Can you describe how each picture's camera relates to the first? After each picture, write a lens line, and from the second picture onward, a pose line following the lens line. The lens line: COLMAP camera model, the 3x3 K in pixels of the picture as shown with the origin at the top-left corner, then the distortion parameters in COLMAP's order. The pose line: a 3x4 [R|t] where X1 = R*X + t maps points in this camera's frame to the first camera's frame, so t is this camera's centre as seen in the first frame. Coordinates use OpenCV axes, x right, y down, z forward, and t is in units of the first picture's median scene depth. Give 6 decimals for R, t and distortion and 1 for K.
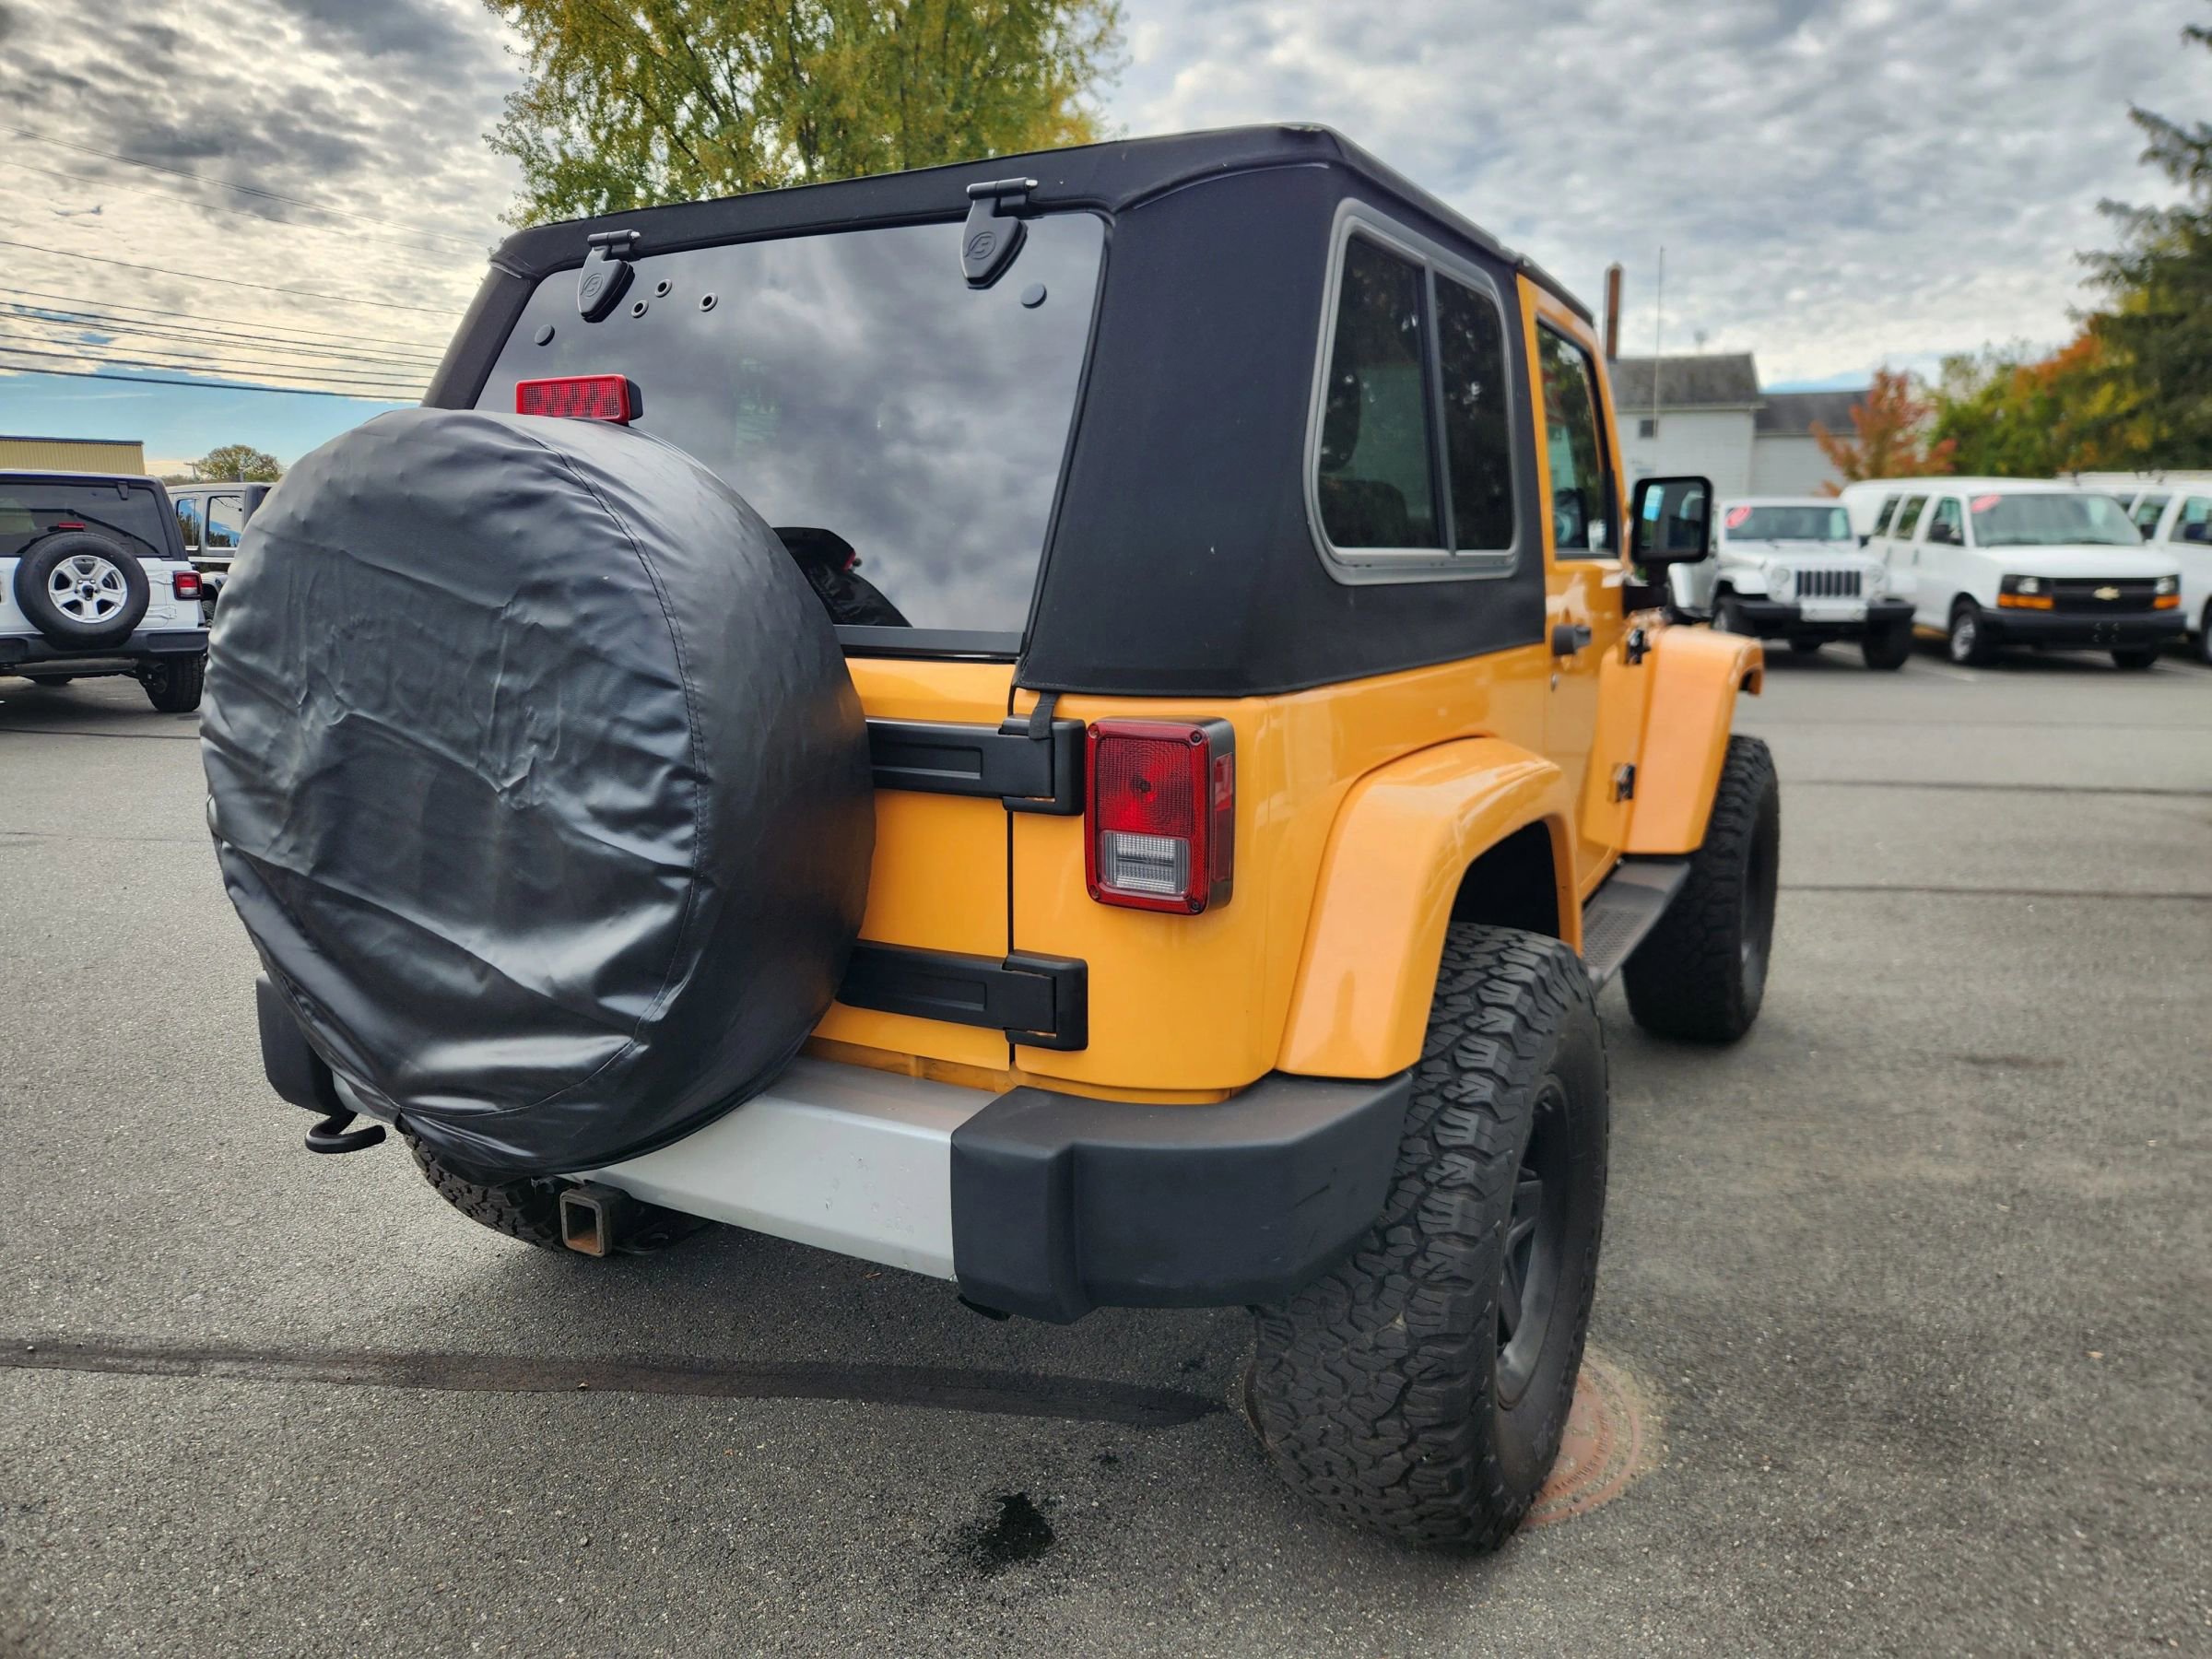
lens RADIAL K [[1478.7, 0, 1116.3], [0, 1478.7, 843.9], [0, 0, 1]] dist [0.058171, -0.044712]
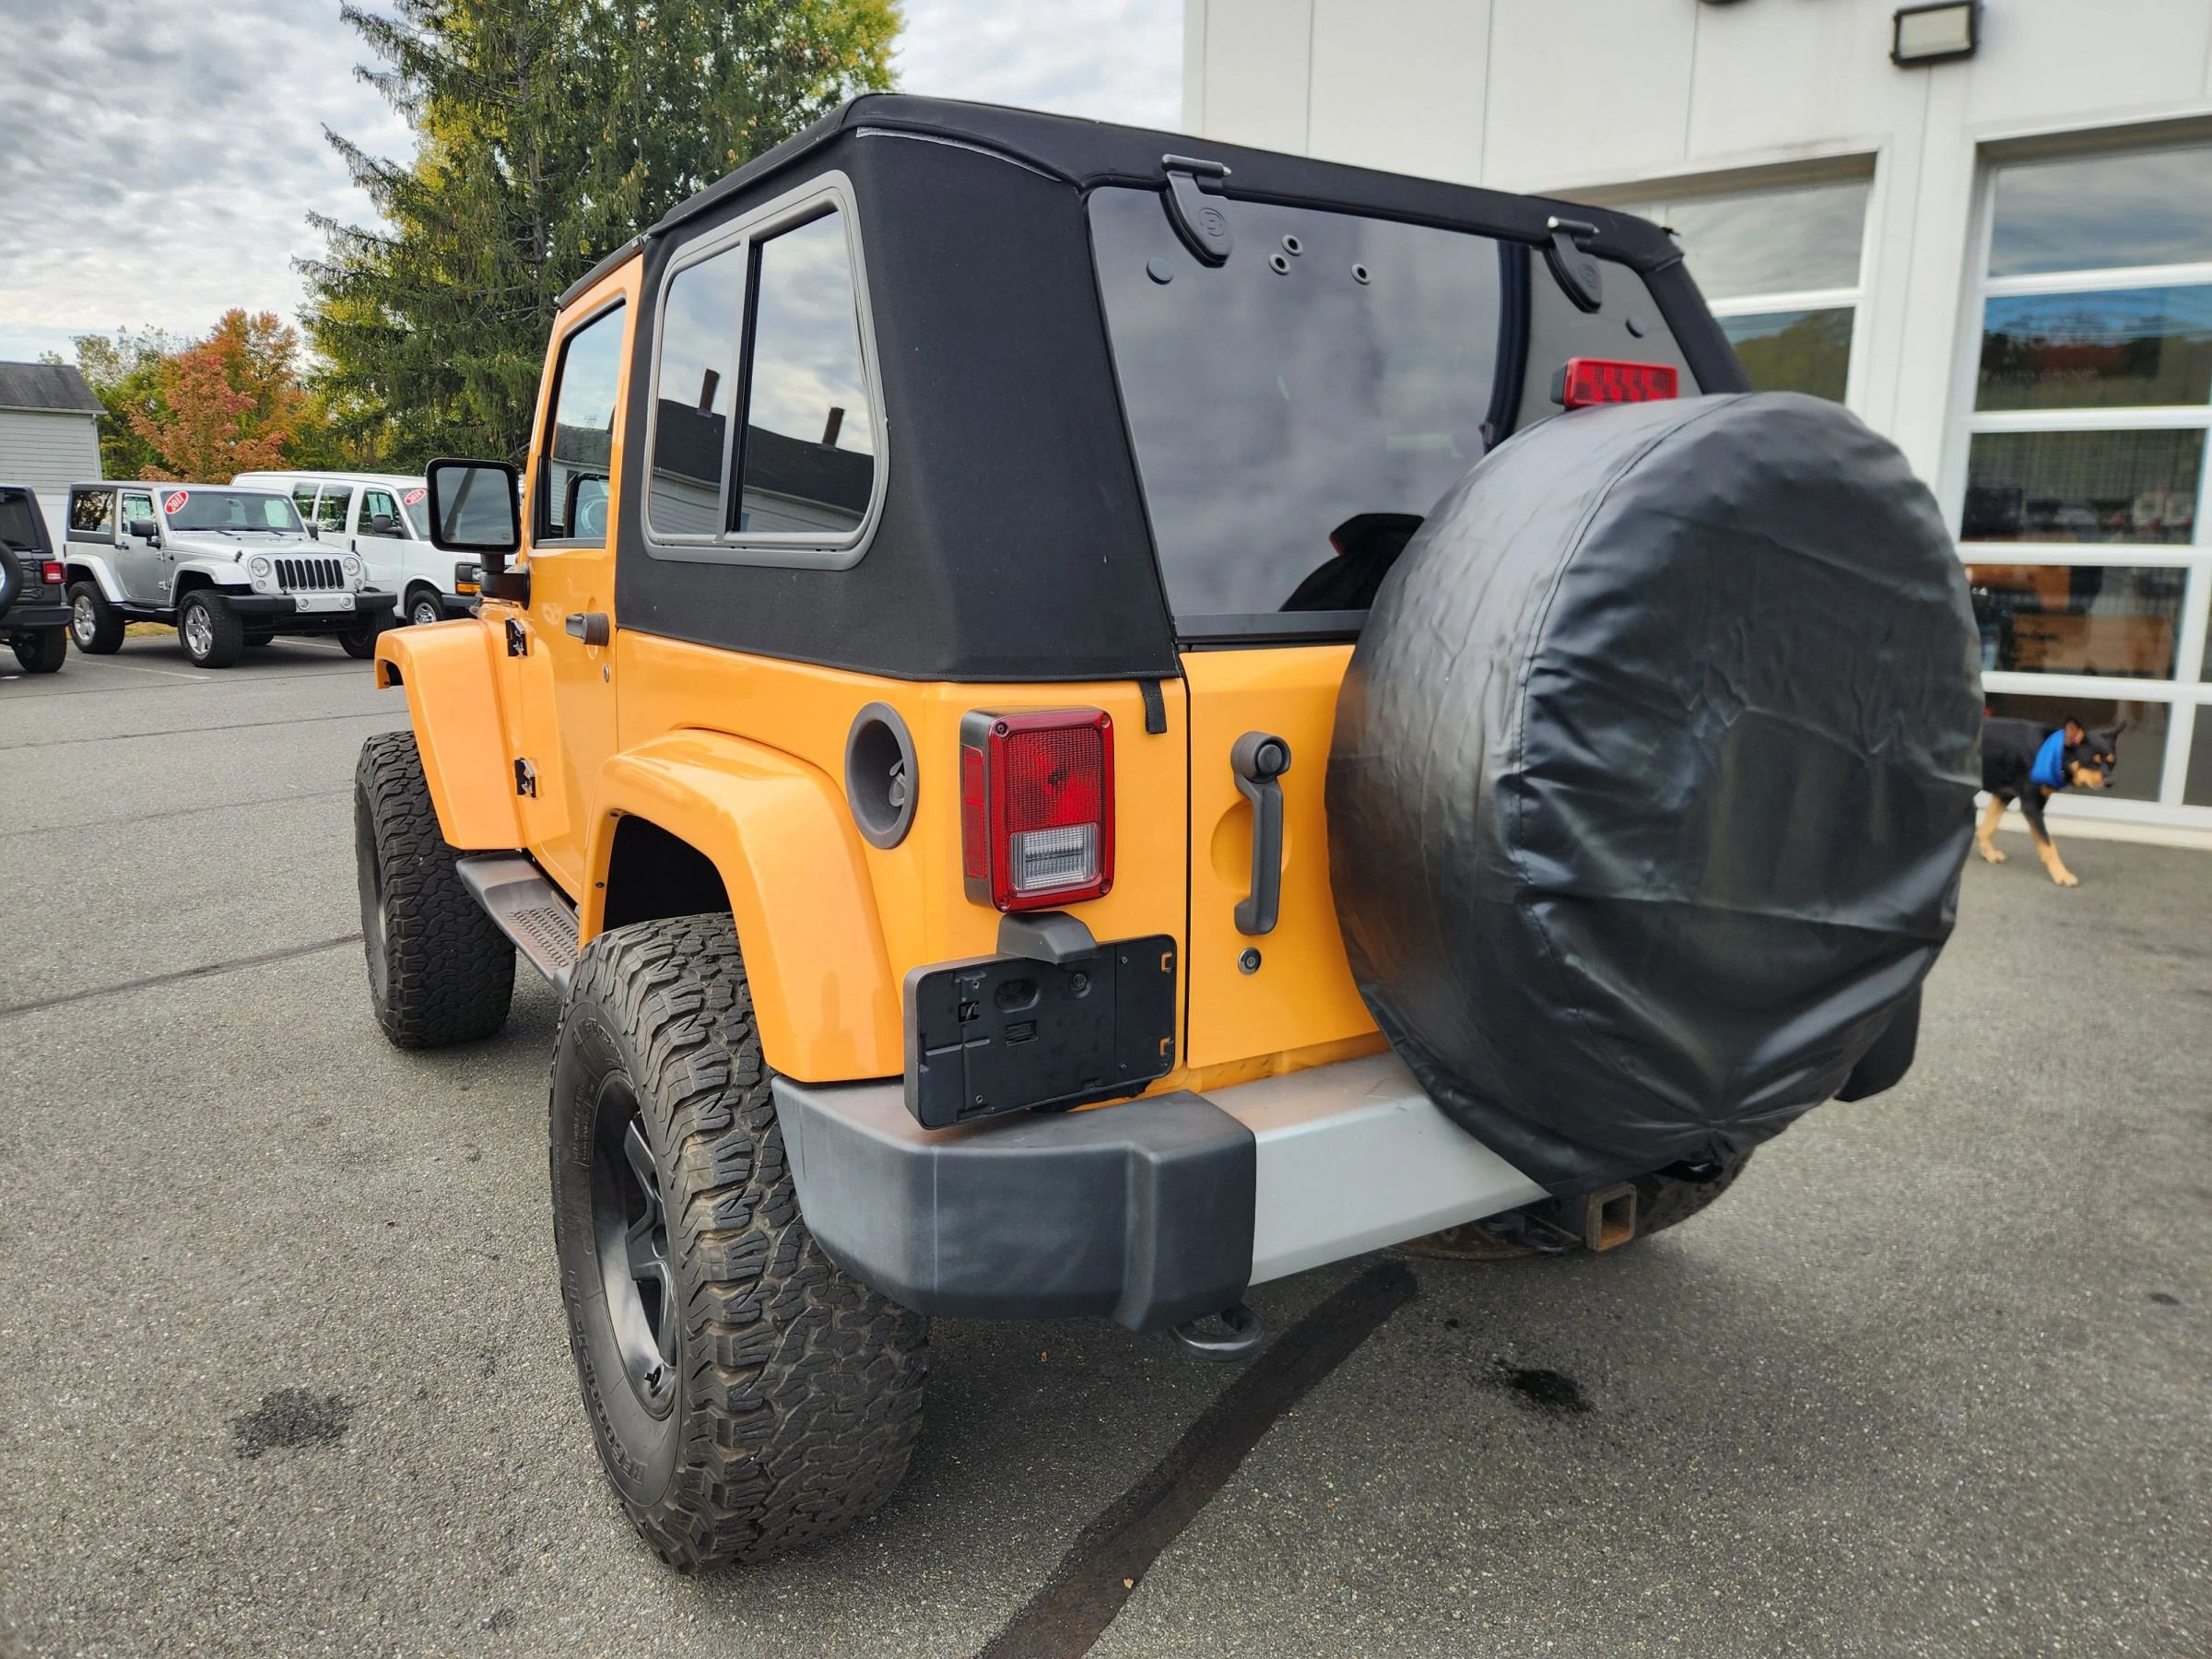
lens RADIAL K [[1478.7, 0, 1101.0], [0, 1478.7, 830.8], [0, 0, 1]] dist [0.058171, -0.044712]
pose [[0.471744, -0.170389, 0.865116, -0.155060], [0.172461, 0.980031, 0.098979, -0.017839], [-0.864705, 0.102506, 0.491709, 0.091057]]
